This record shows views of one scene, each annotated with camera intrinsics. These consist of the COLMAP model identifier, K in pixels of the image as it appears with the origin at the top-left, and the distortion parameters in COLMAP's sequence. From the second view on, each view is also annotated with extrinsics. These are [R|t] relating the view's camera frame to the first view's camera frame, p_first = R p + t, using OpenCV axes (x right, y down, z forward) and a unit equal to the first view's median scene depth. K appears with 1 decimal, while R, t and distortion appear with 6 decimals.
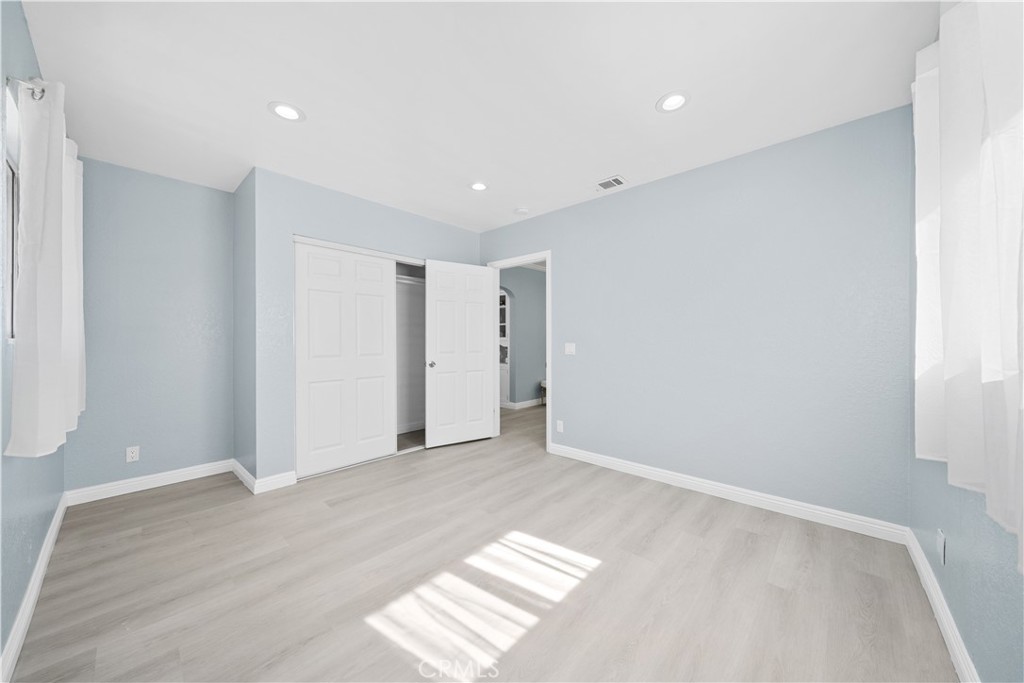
lens RADIAL K [[352.5, 0, 512.0], [0, 352.5, 341.8], [0, 0, 1]] dist [-0.003122, 0.000246]
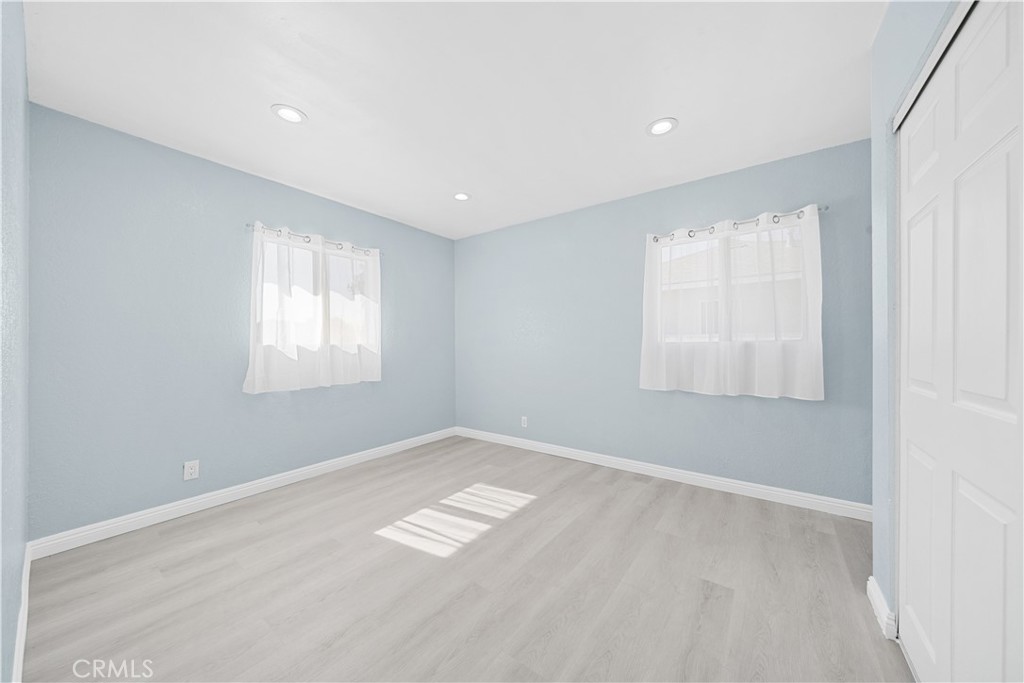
lens RADIAL K [[352.5, 0, 512.0], [0, 352.5, 342.2], [0, 0, 1]] dist [-0.003122, 0.000246]
pose [[-0.994483, 0.000327, -0.104894, -0.085839], [0.000670, 0.999995, -0.003235, -0.004859], [0.104892, -0.003288, -0.994478, 2.381760]]
